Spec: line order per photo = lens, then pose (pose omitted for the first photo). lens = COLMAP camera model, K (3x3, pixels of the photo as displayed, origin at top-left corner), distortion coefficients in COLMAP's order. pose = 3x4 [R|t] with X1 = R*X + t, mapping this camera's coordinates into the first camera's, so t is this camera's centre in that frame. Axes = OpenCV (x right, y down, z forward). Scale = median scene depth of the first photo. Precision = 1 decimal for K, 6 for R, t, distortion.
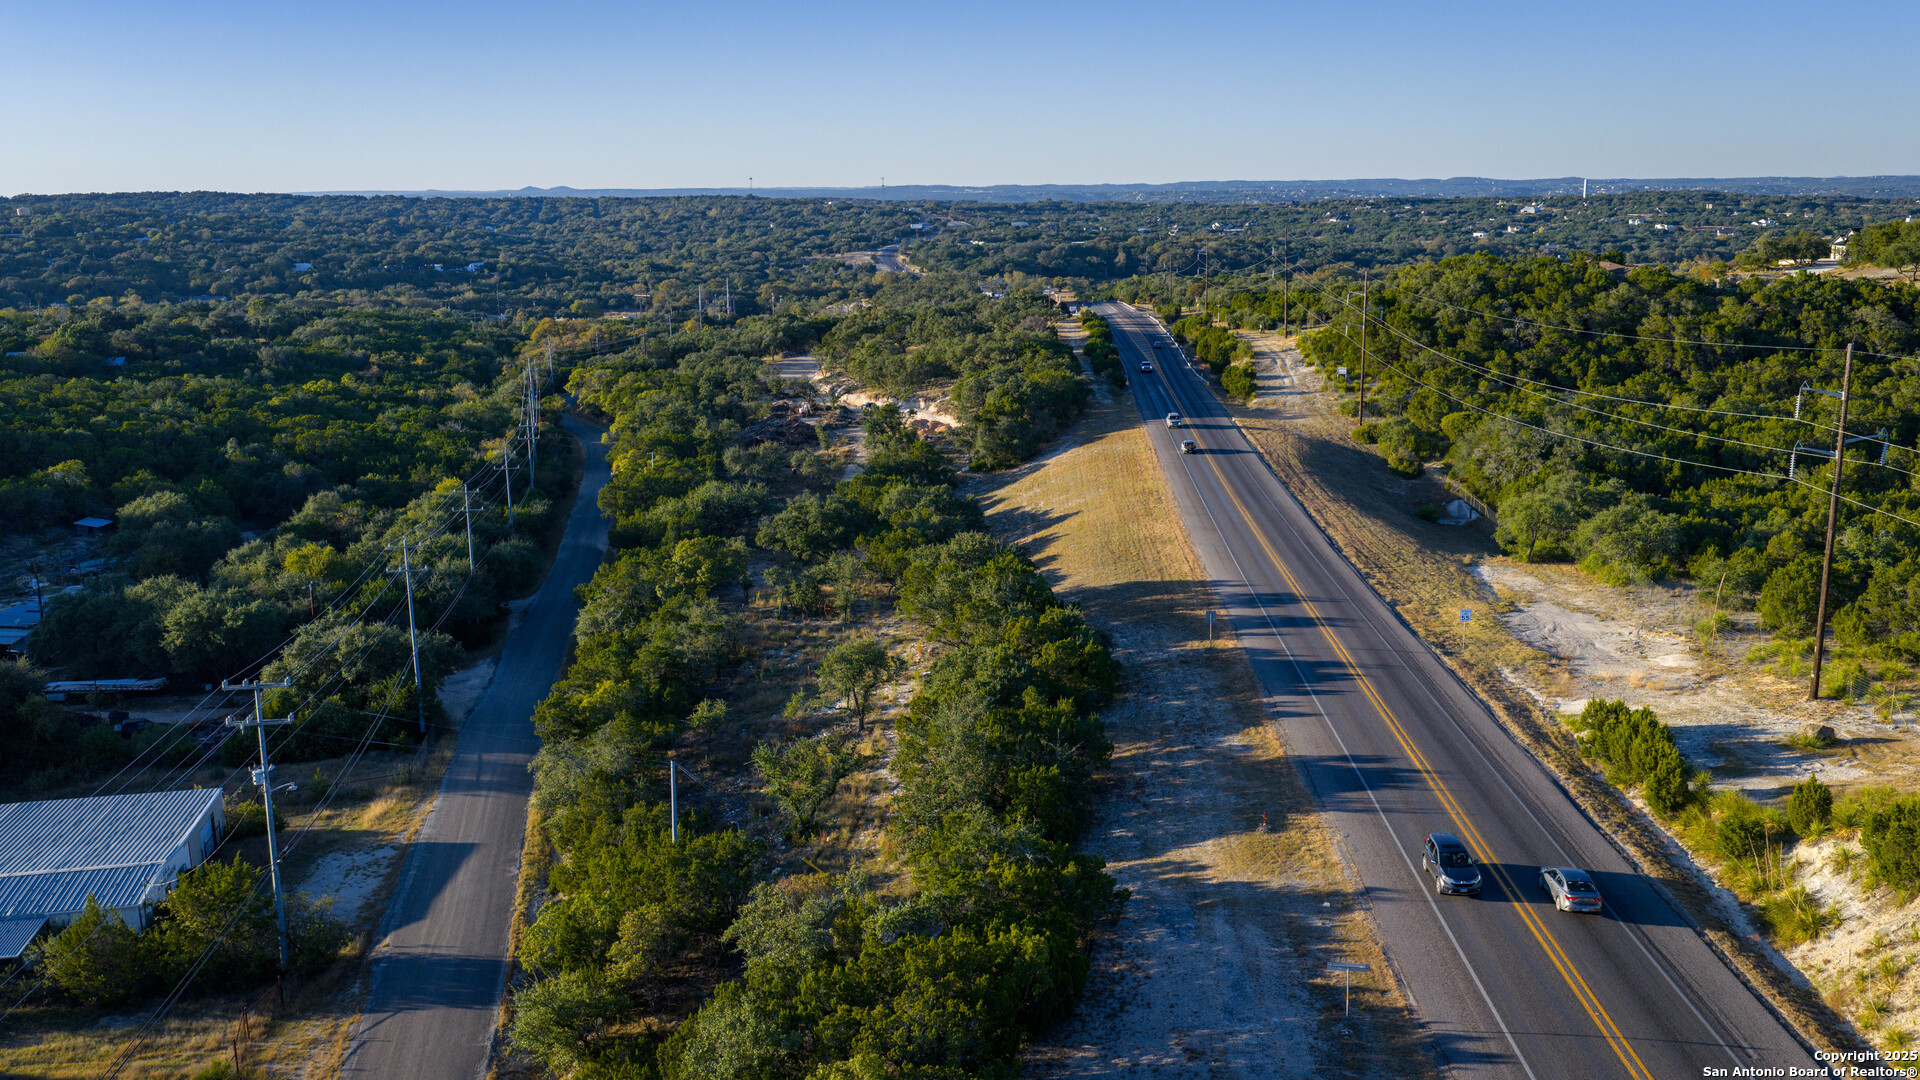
lens RADIAL K [[1583.5, 0, 971.0], [0, 1583.5, 537.4], [0, 0, 1]] dist [0.028471, -0.061941]
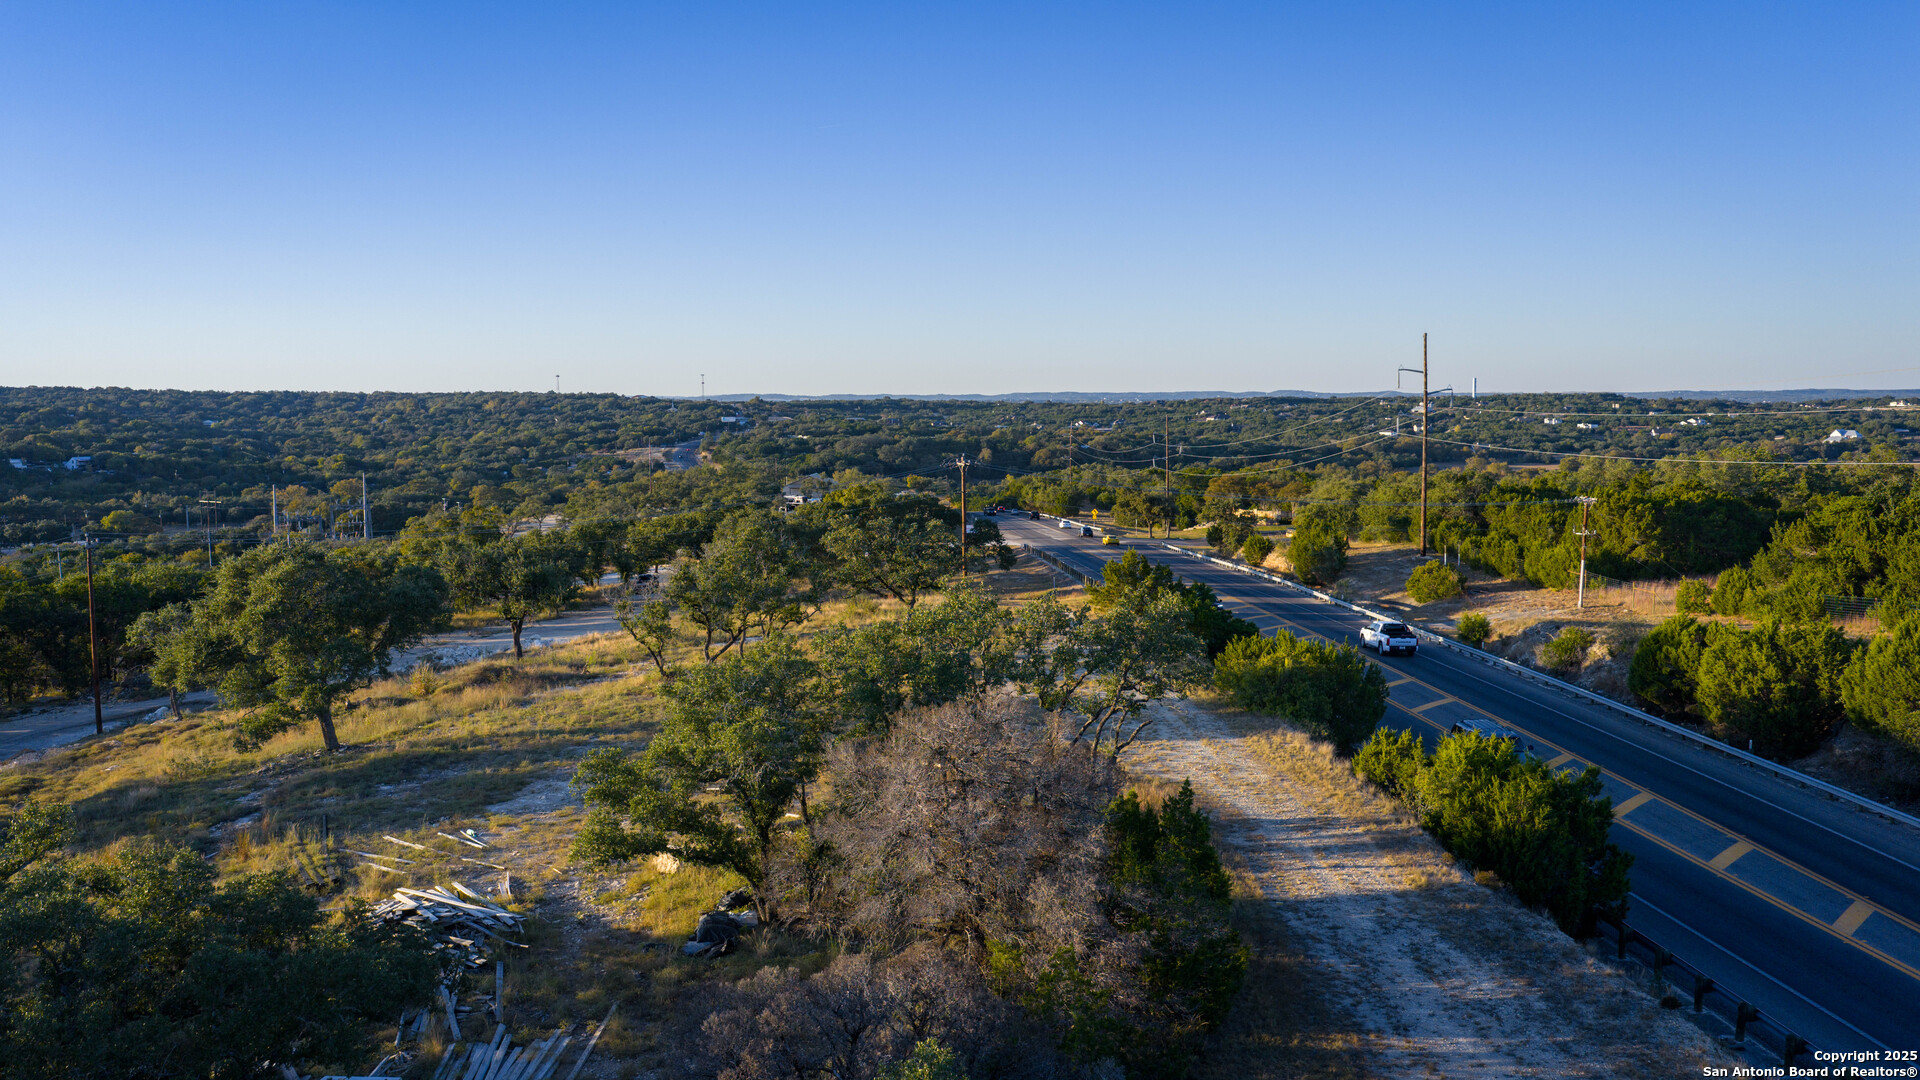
lens RADIAL K [[1583.5, 0, 960.5], [0, 1583.5, 540.6], [0, 0, 1]] dist [0.028471, -0.061941]
pose [[0.995336, -0.001919, 0.096451, 0.006952], [0.014236, 0.991778, -0.127179, -0.033084], [-0.095414, 0.127959, 0.987179, 0.220349]]
